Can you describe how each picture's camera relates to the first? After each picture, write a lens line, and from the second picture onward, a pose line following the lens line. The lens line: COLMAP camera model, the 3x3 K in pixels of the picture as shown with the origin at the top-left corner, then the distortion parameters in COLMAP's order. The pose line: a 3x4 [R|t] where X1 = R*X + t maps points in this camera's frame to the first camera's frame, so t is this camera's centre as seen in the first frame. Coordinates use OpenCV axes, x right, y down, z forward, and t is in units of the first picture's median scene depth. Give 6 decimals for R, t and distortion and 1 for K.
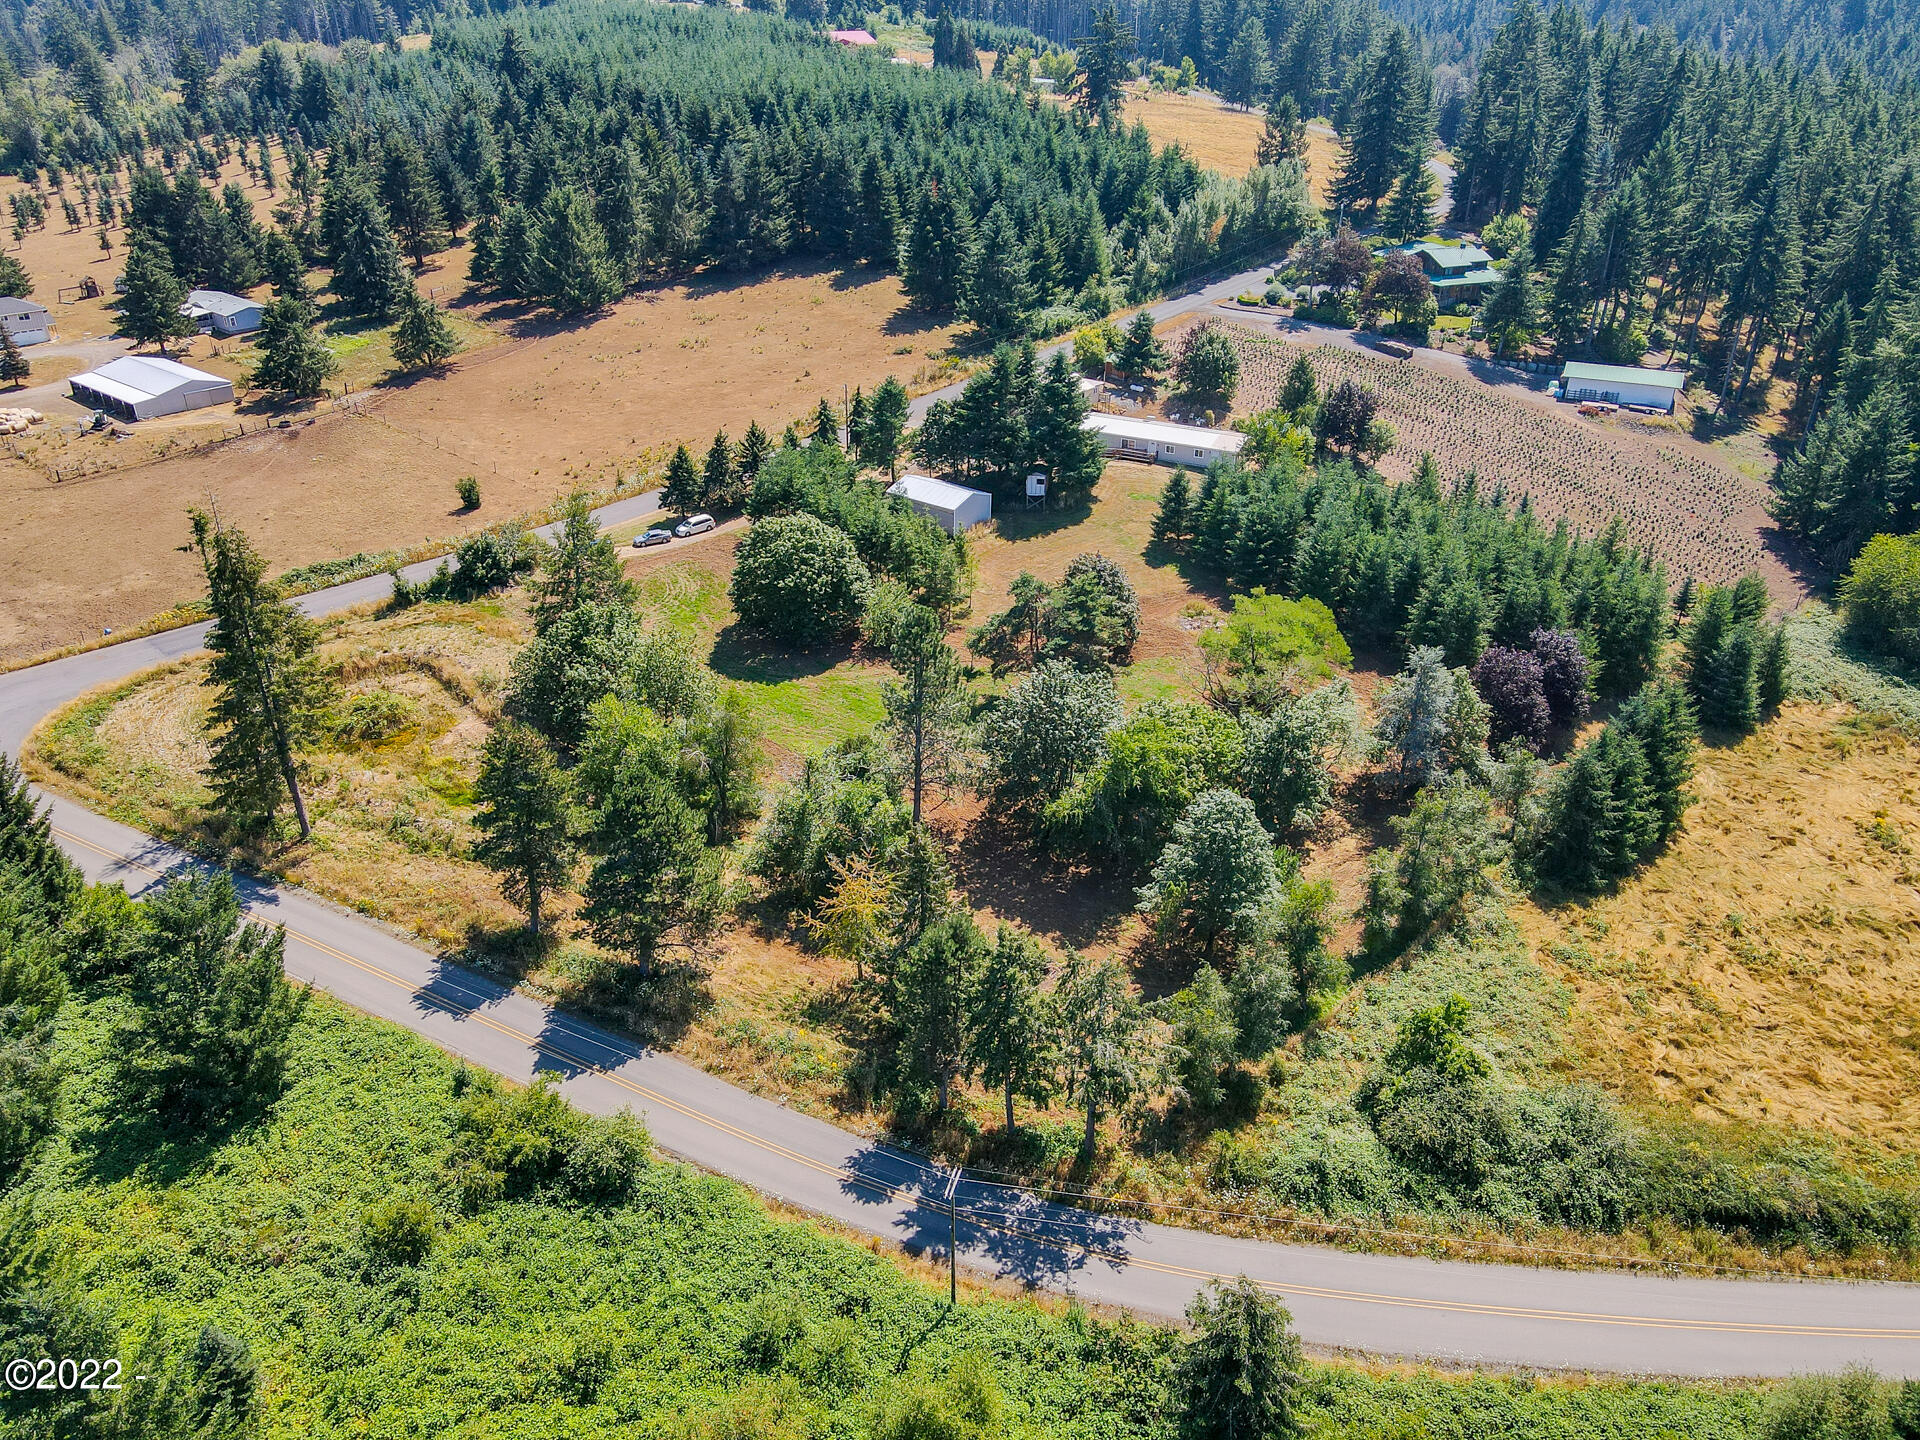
lens RADIAL K [[1444.0, 0, 960.0], [0, 1444.0, 720.0], [0, 0, 1]] dist [-0.009220, 0.002717]
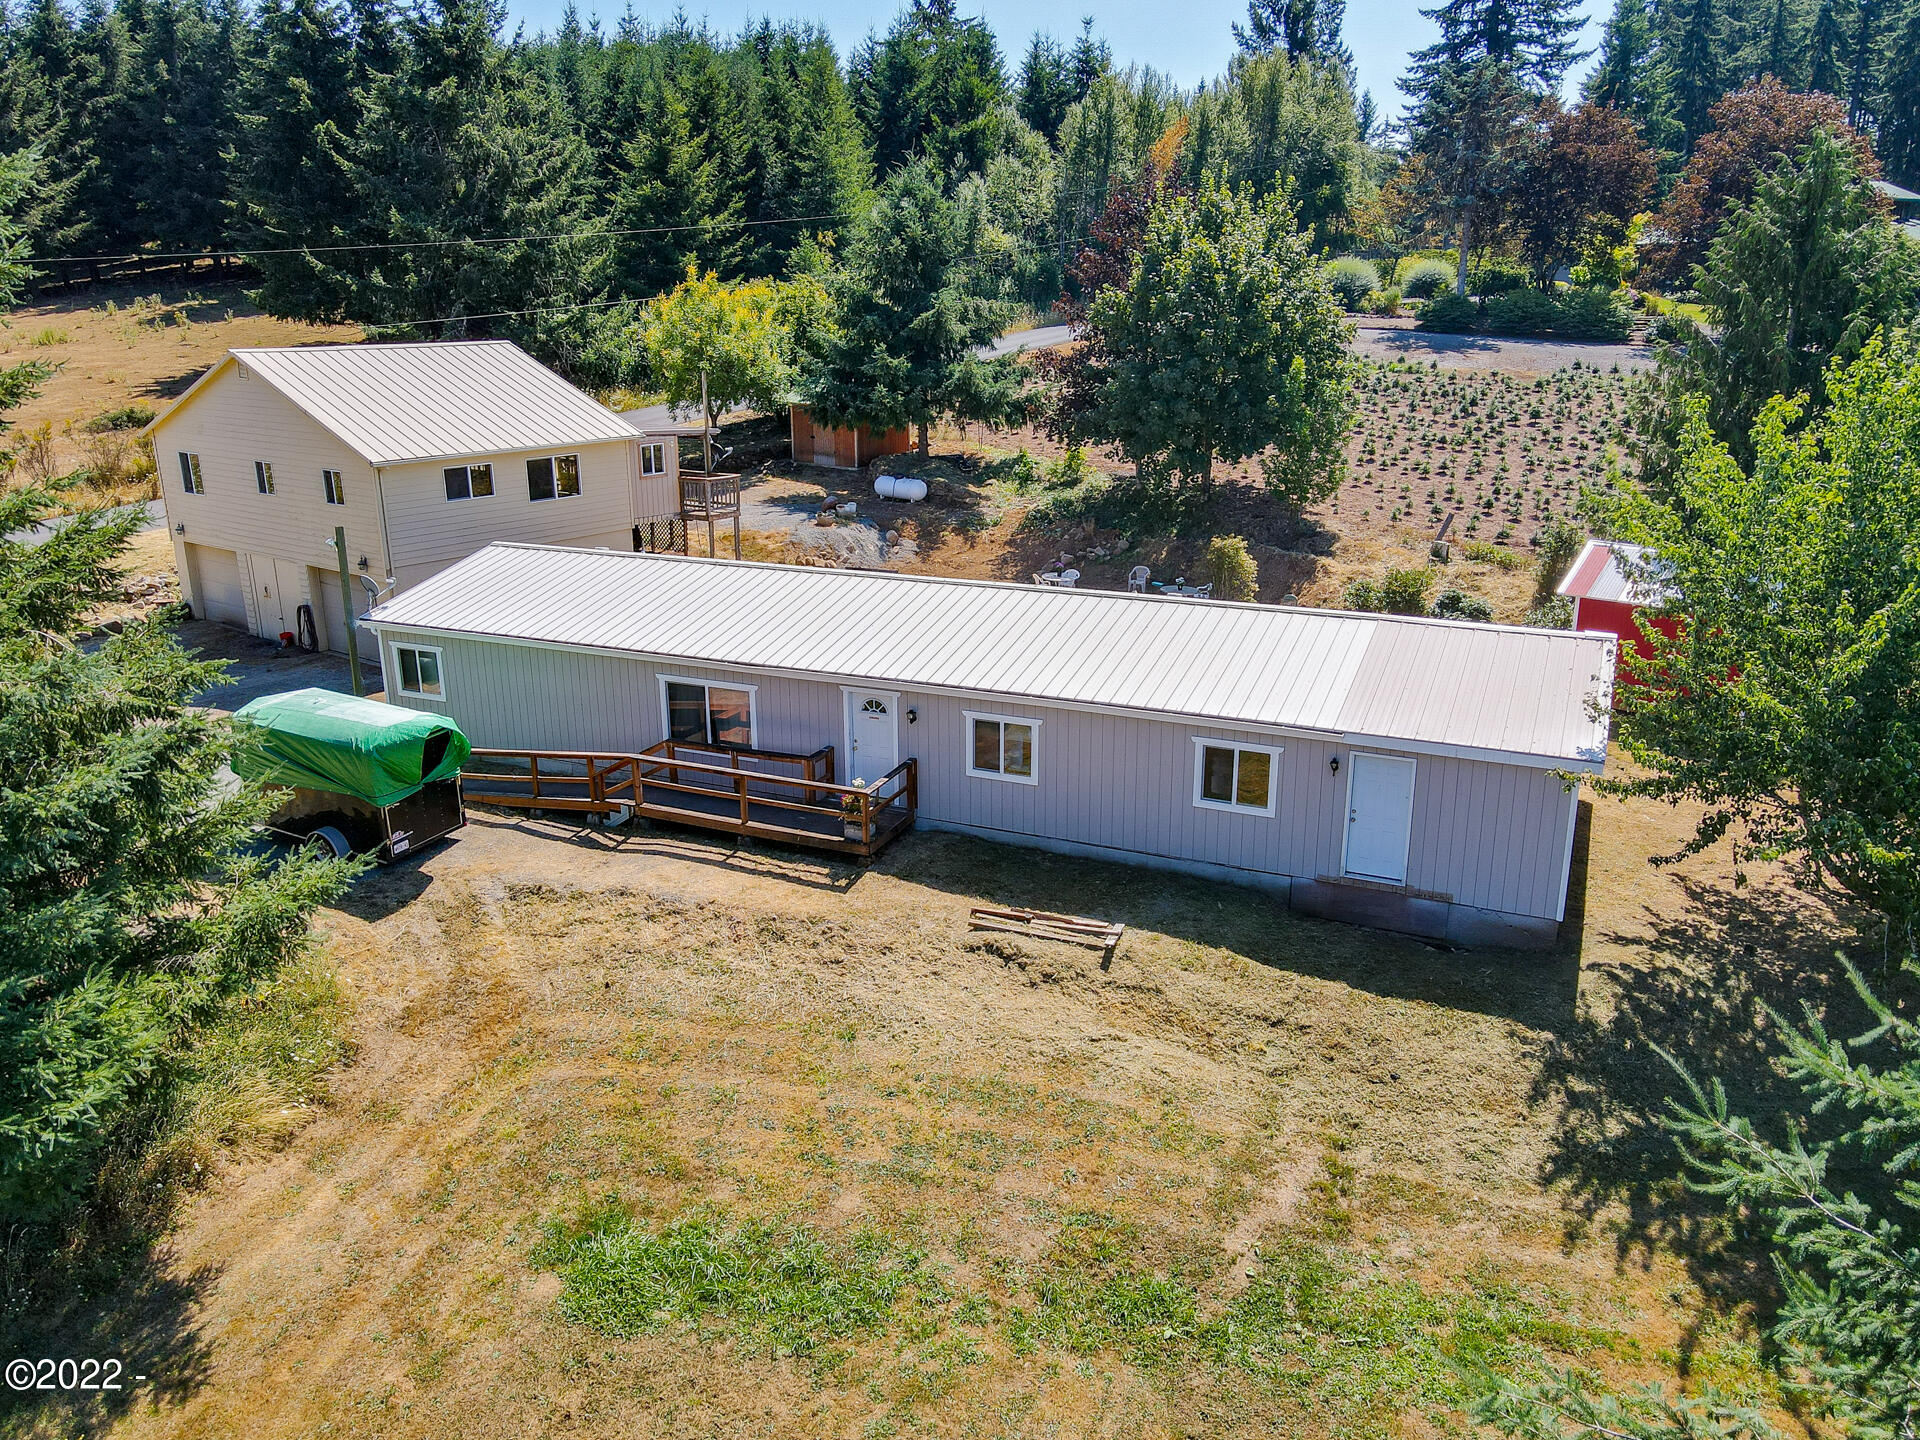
lens RADIAL K [[1393.6, 0, 951.1], [0, 1393.6, 694.6], [0, 0, 1]] dist [0.013283, 0.007542]
pose [[0.999016, -0.021765, 0.038635, 0.120757], [0.029406, 0.977302, -0.209802, -0.147498], [-0.033191, 0.210732, 0.976980, 0.779309]]
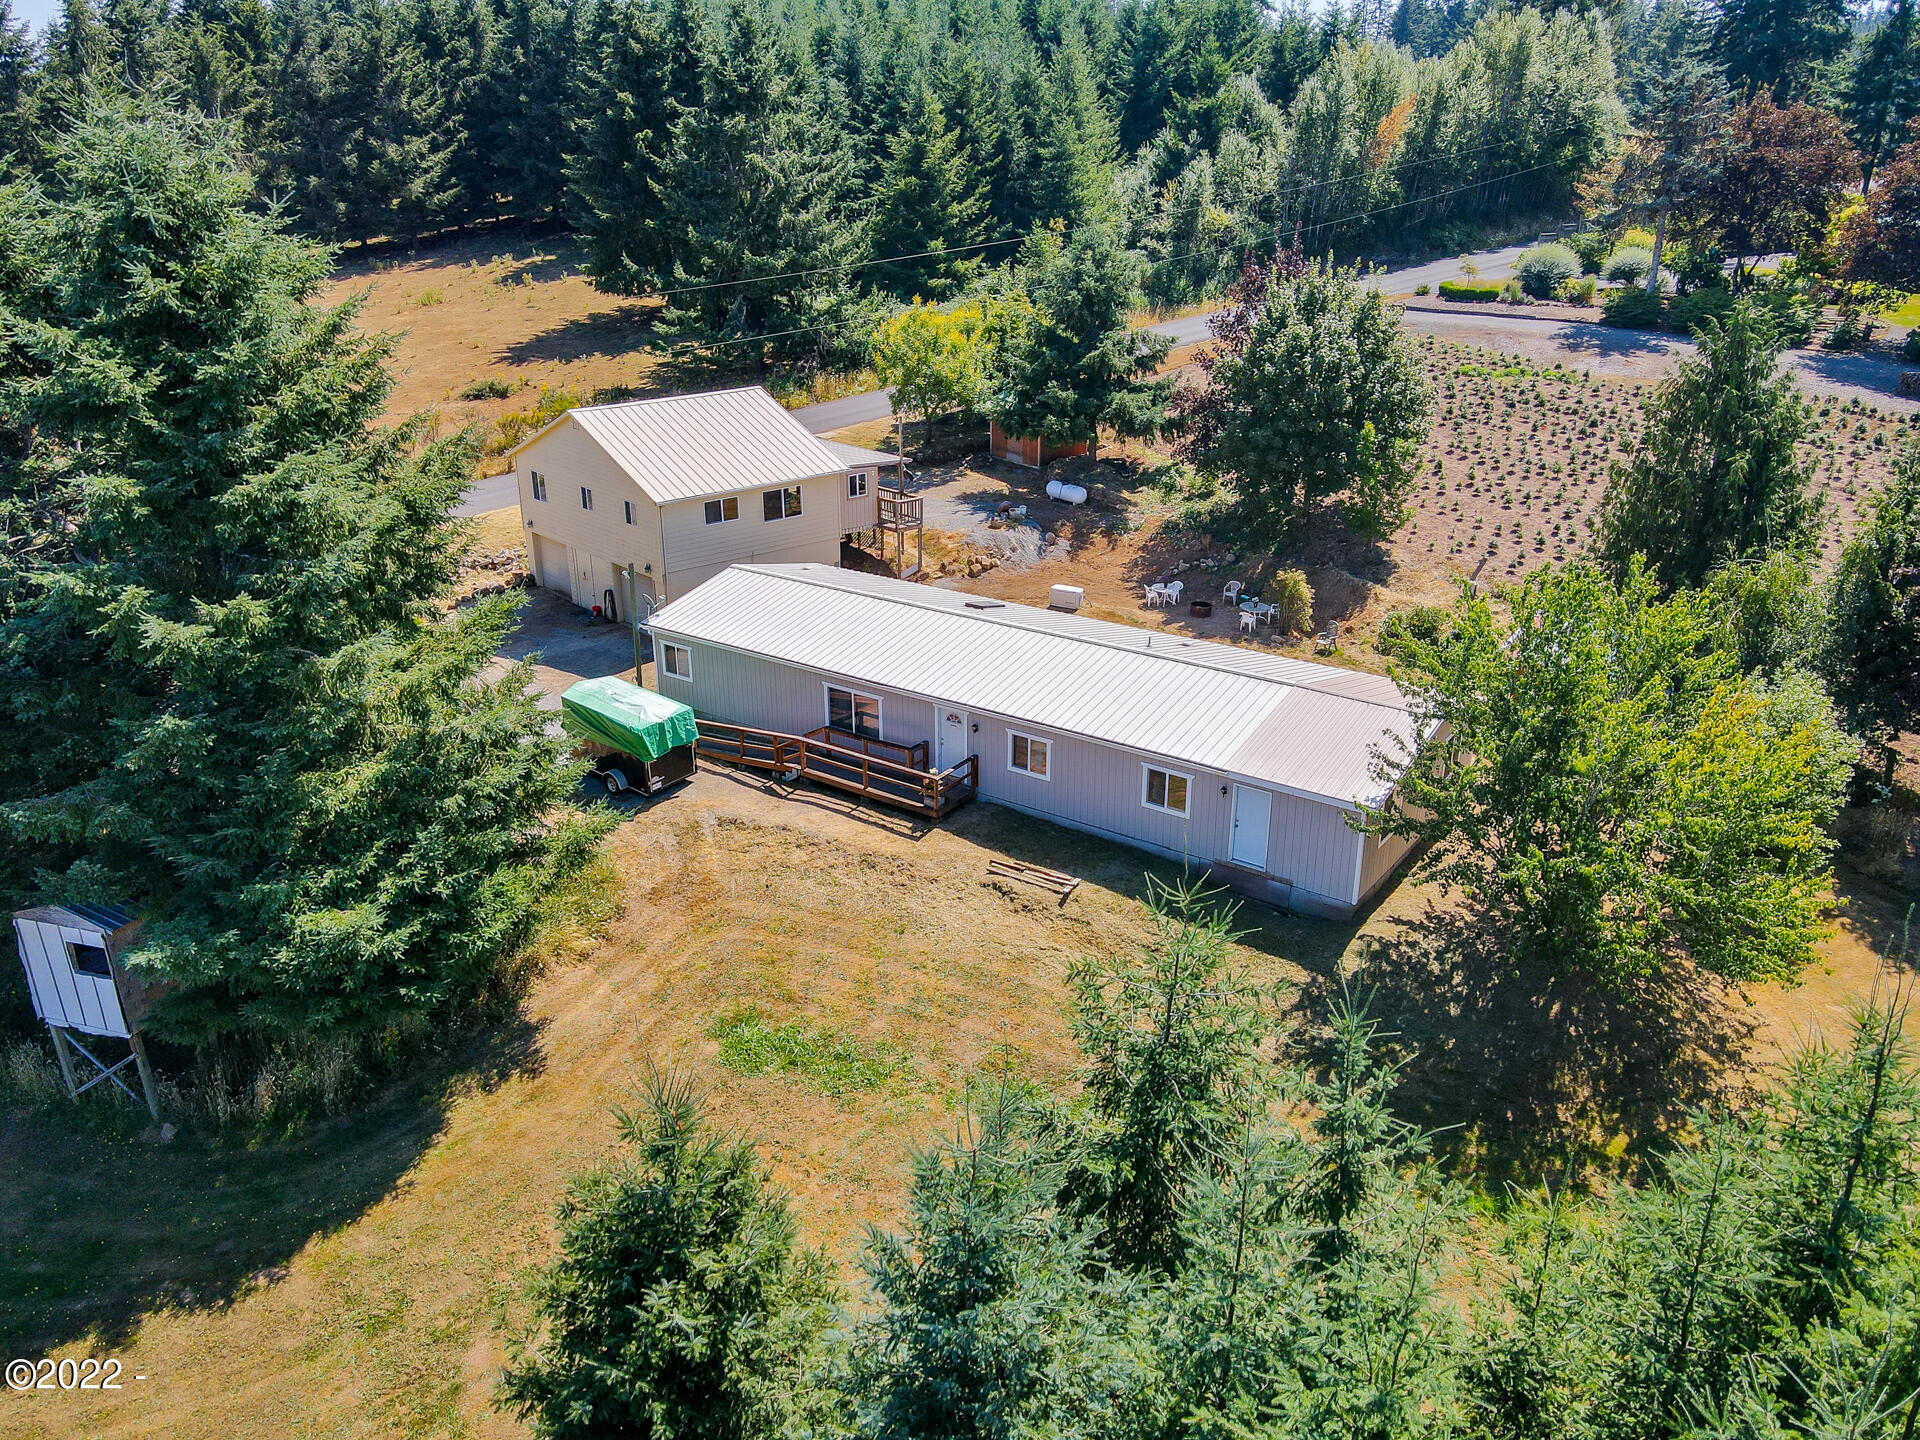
lens RADIAL K [[1410.7, 0, 965.3], [0, 1410.7, 678.7], [0, 0, 1]] dist [-0.003218, 0.069667]
pose [[0.987948, 0.043876, -0.148439, 0.146039], [-0.064099, 0.988862, -0.134322, -0.152106], [0.140892, 0.142218, 0.979757, 0.719121]]
